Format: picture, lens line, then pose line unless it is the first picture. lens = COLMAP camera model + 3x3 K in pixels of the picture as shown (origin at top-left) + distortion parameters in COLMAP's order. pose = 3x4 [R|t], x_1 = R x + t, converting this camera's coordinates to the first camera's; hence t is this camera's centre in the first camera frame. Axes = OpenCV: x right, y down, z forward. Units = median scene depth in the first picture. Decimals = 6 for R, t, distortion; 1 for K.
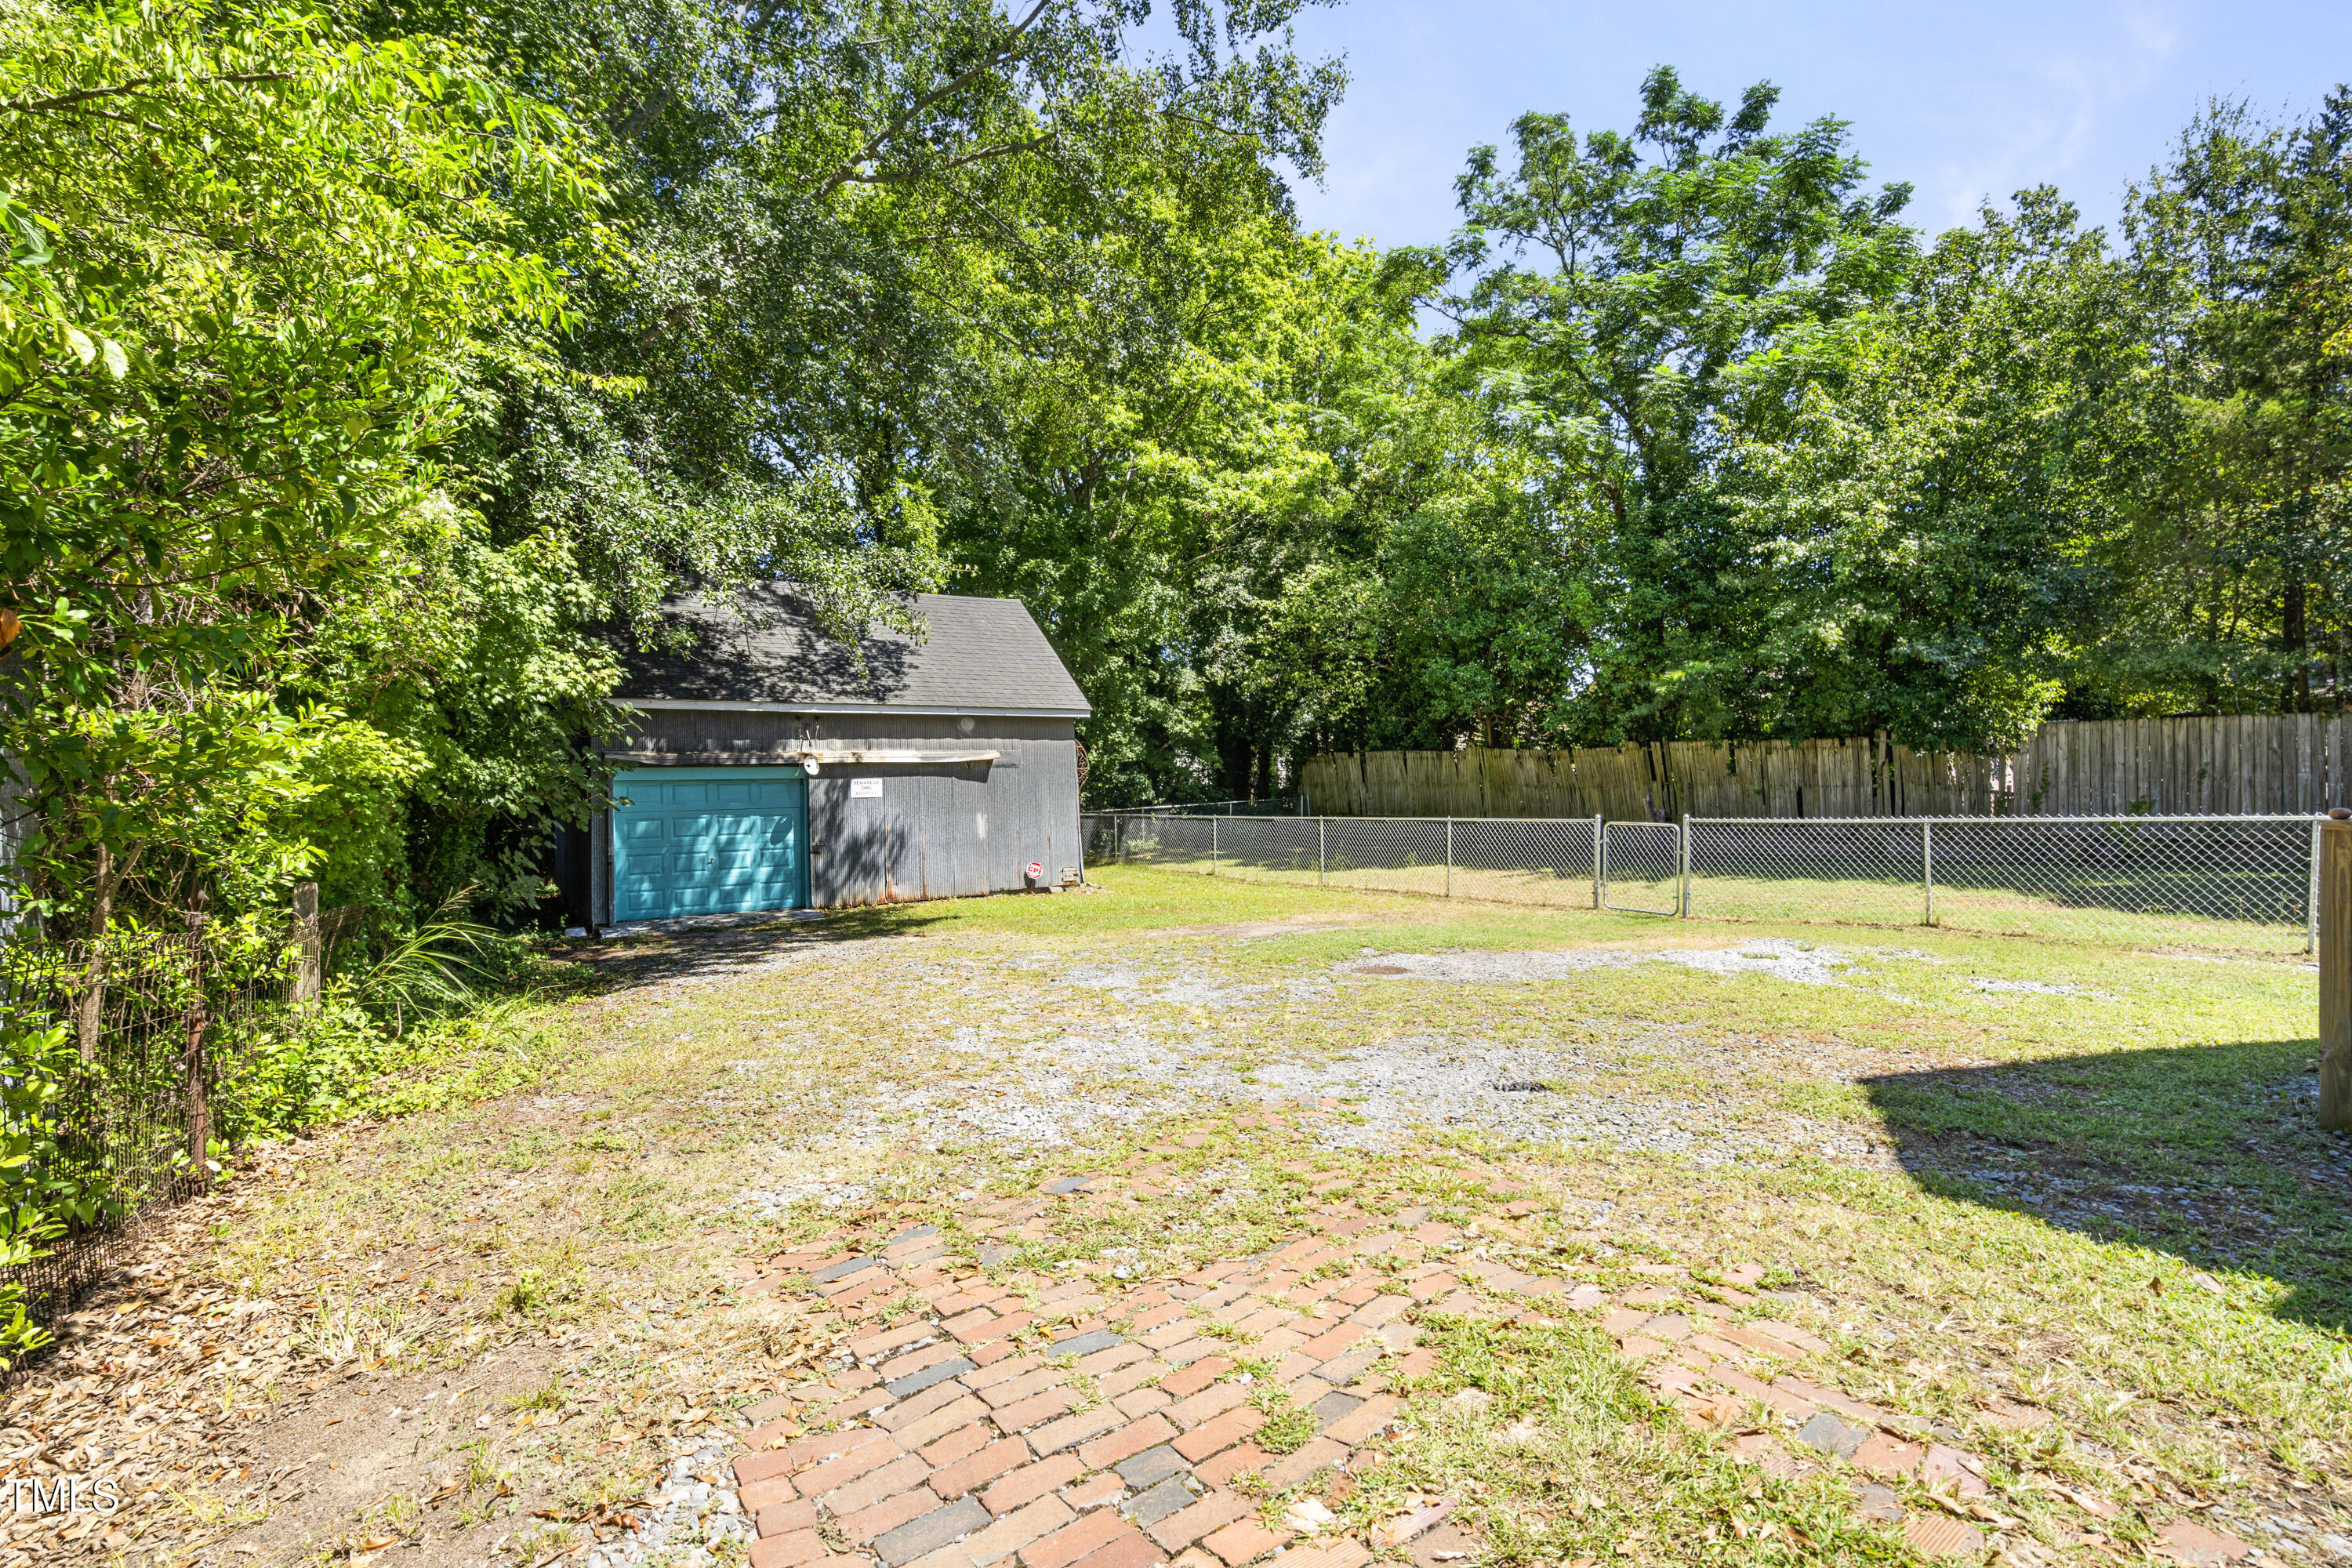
lens RADIAL K [[1086.3, 0, 1167.7], [0, 1086.3, 766.1], [0, 0, 1]] dist [-0.014958, 0.005042]
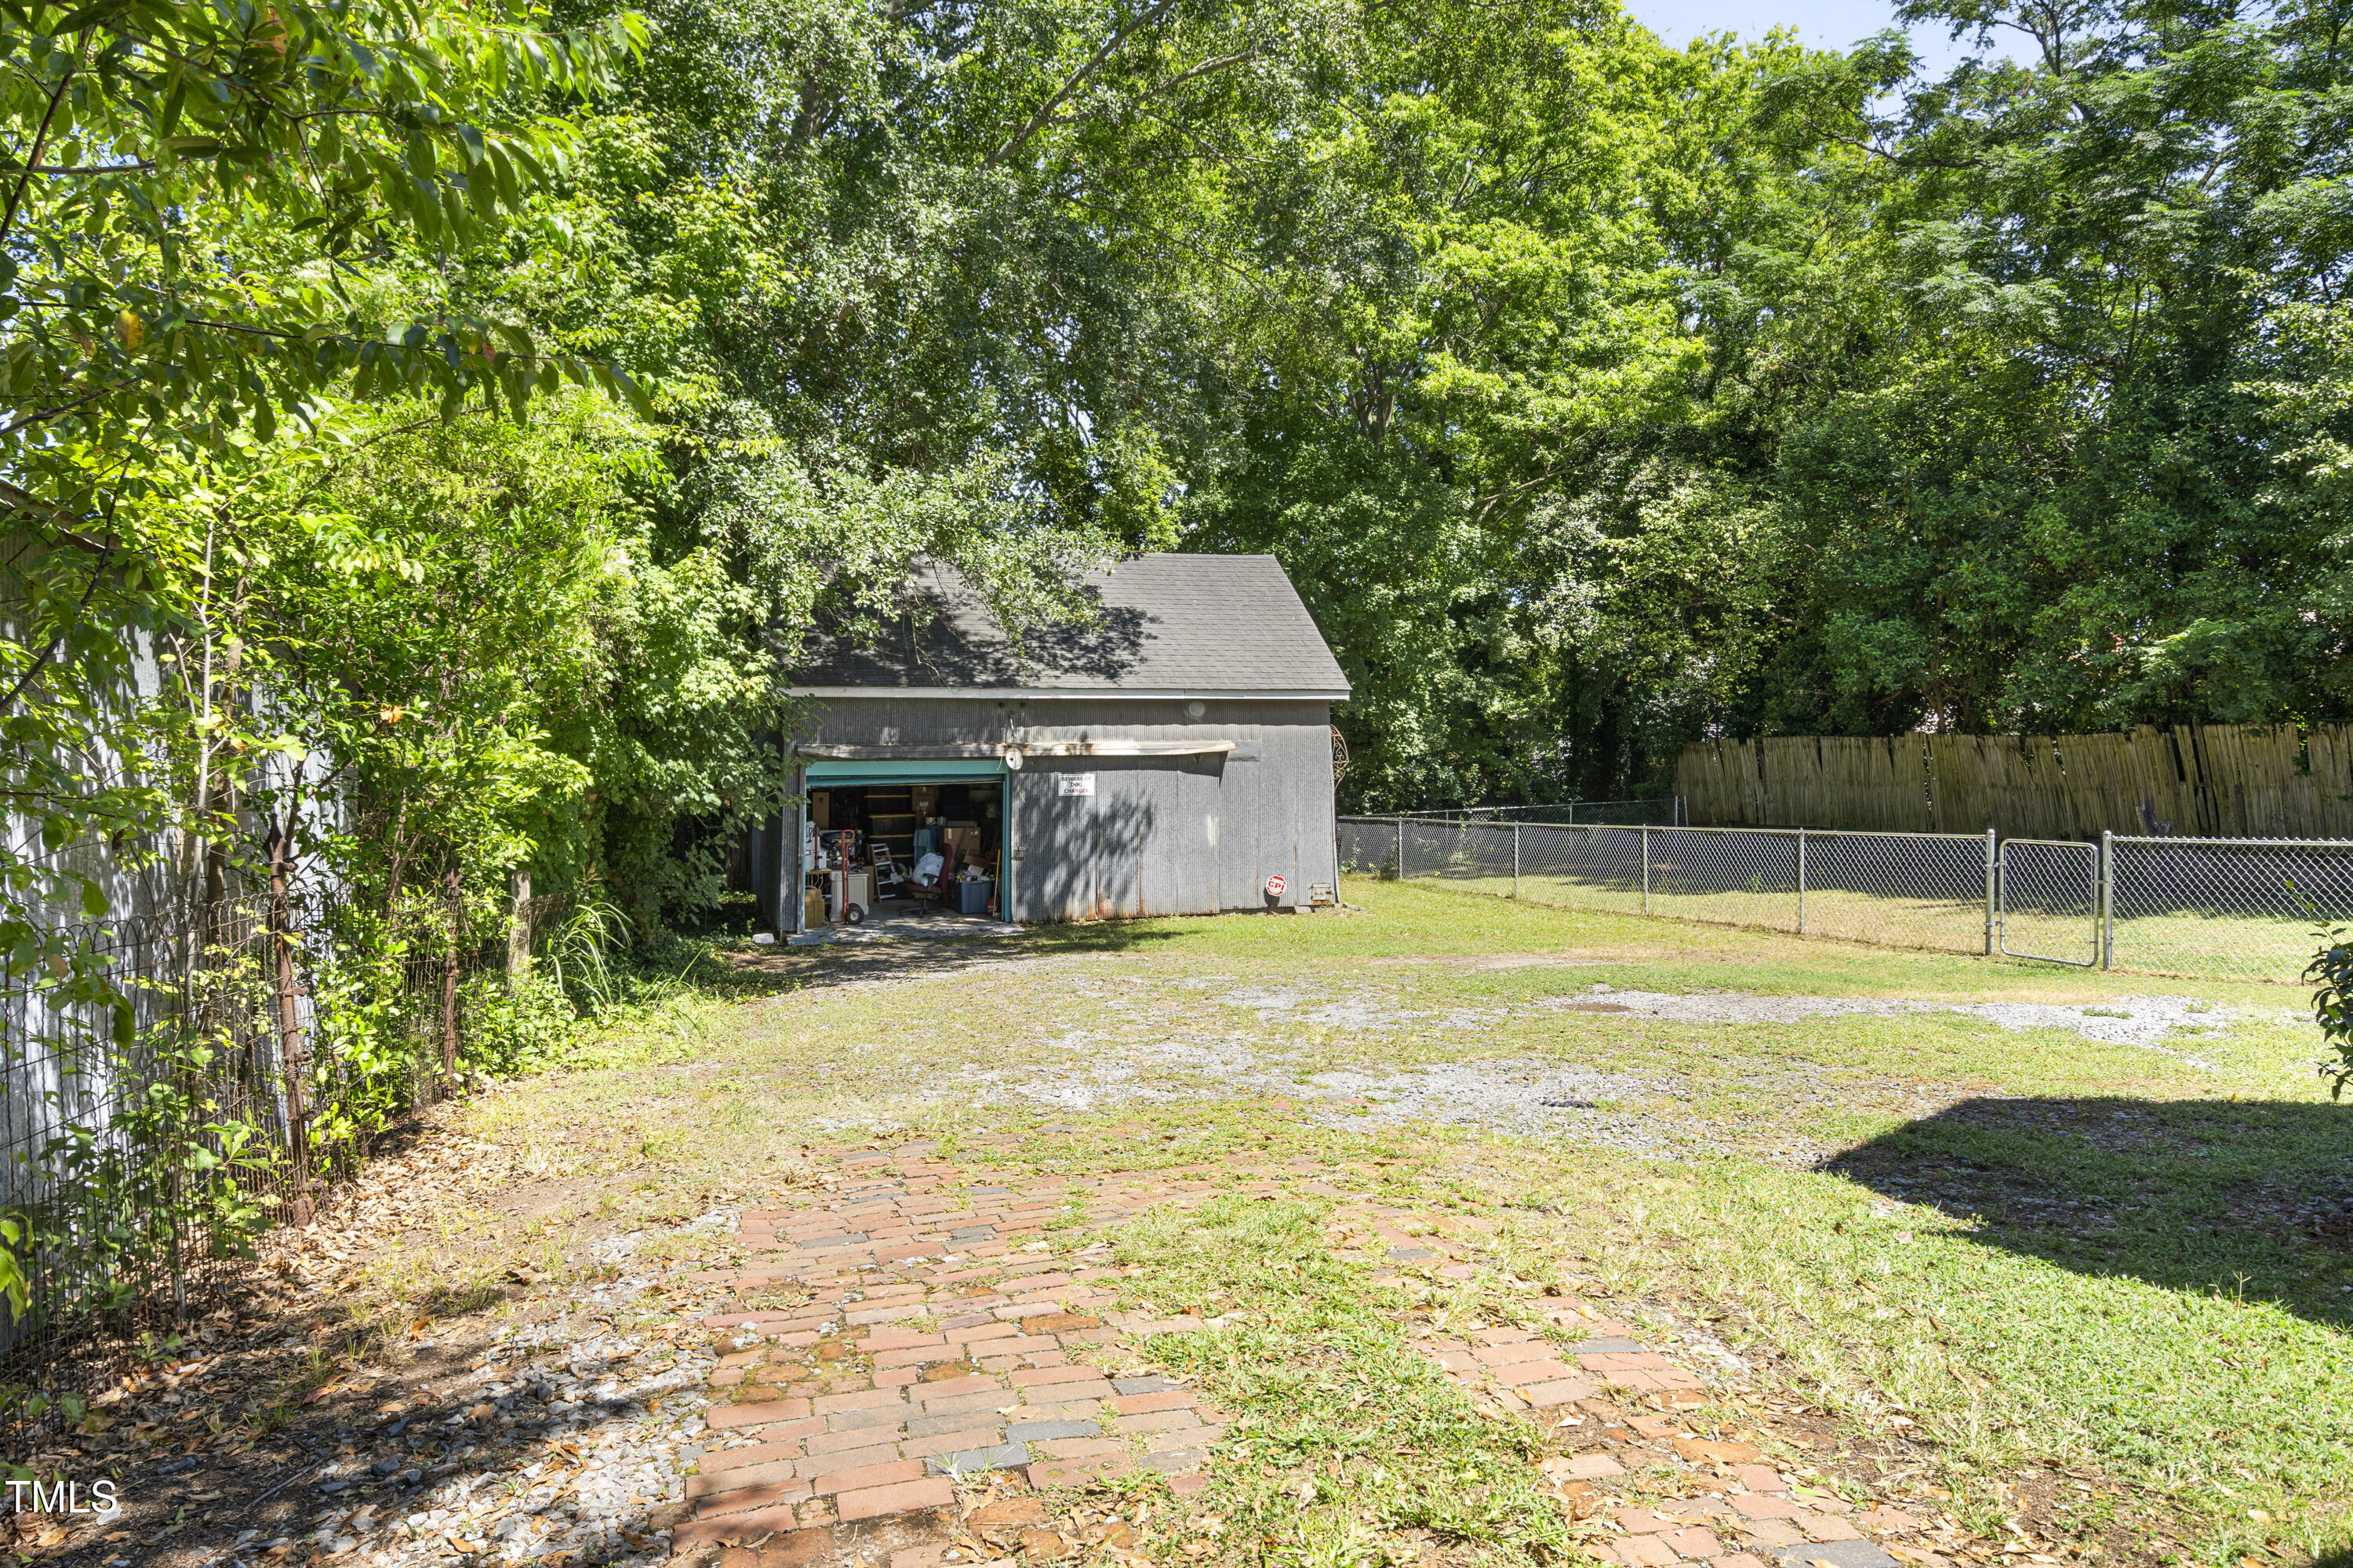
lens RADIAL K [[1492.4, 0, 1181.2], [0, 1492.4, 758.8], [0, 0, 1]] dist [-0.035506, -0.001252]
pose [[0.963194, 0.006161, -0.268738, 0.098159], [-0.003996, 0.999955, 0.008603, -0.008021], [0.268779, -0.007213, 0.963175, -0.105141]]
